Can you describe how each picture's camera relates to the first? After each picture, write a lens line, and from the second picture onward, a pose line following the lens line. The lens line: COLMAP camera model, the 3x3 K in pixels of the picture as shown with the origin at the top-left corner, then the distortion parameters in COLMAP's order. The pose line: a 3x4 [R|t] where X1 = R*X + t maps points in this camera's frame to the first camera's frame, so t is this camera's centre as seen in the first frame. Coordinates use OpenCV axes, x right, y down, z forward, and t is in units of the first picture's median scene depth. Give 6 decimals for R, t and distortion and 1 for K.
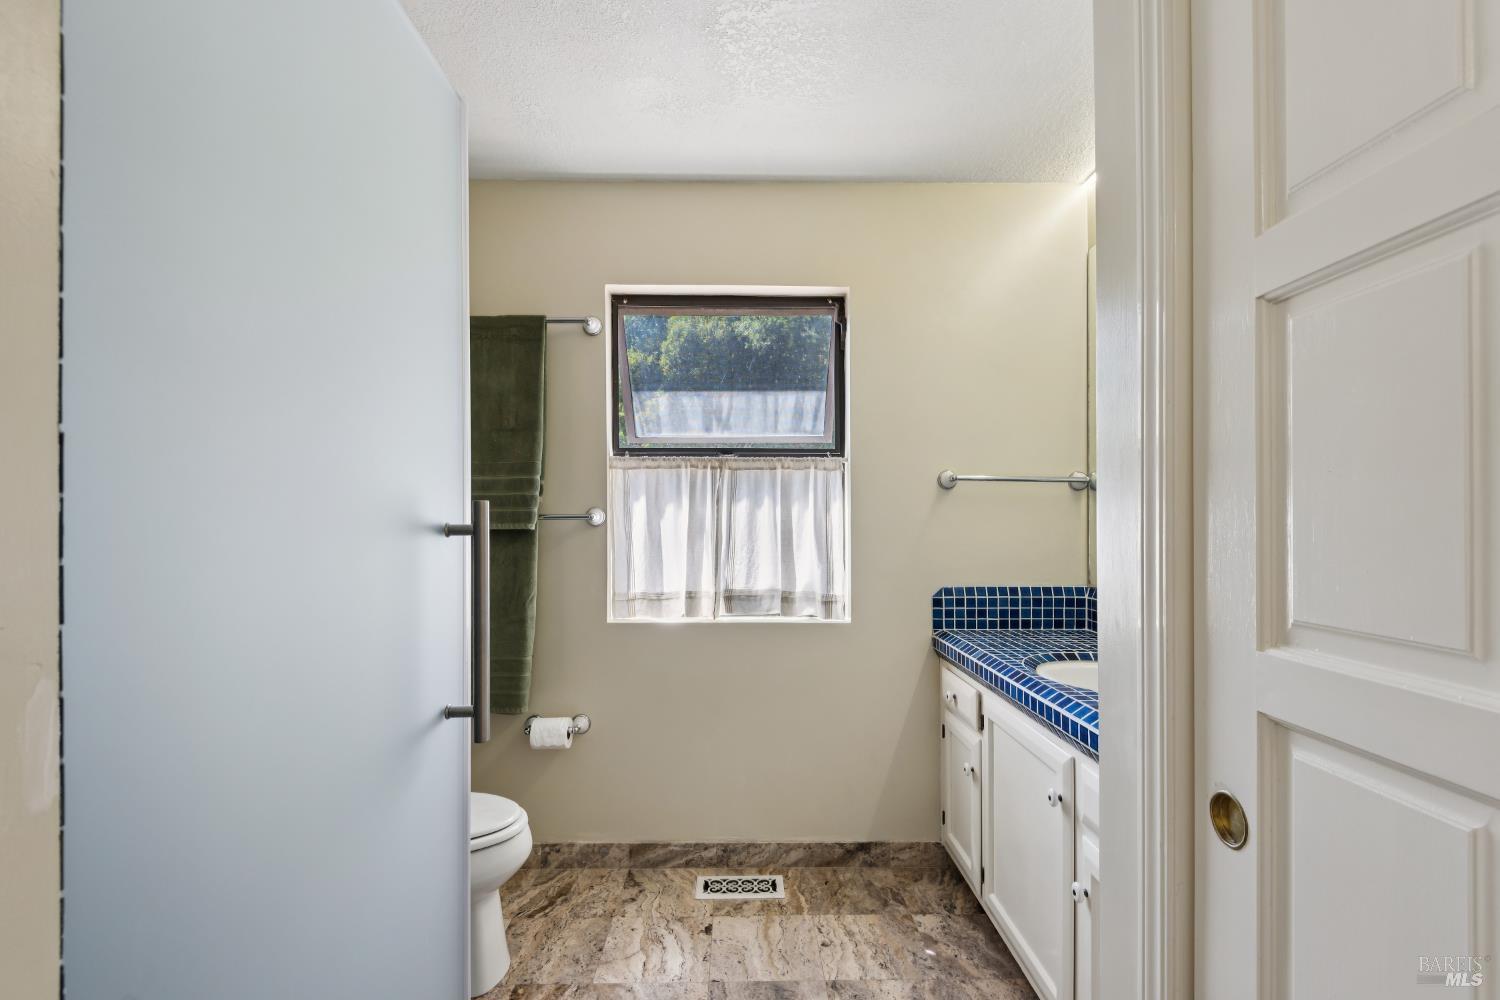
lens RADIAL K [[682.3, 0, 754.0], [0, 682.3, 492.6], [0, 0, 1]] dist [0.034611, -0.023347]
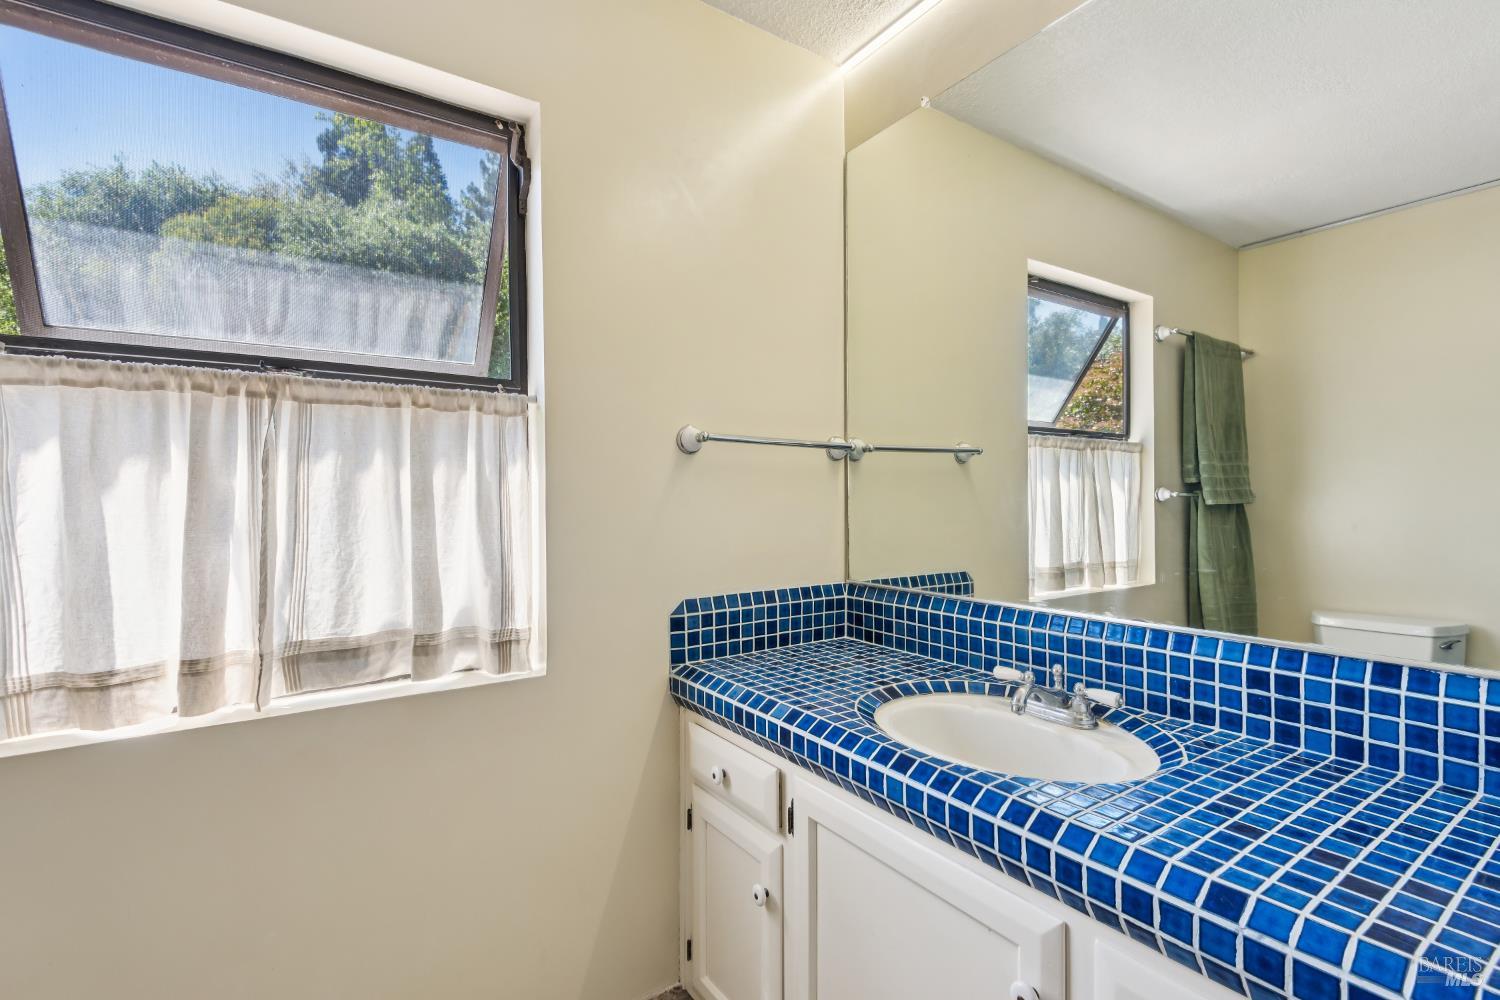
lens RADIAL K [[682.3, 0, 754.0], [0, 682.3, 492.6], [0, 0, 1]] dist [0.034611, -0.023347]
pose [[0.832500, -0.001249, 0.554024, -0.036529], [-0.018585, 0.999372, 0.030181, 0.011873], [-0.553713, -0.035422, 0.831954, 0.407006]]
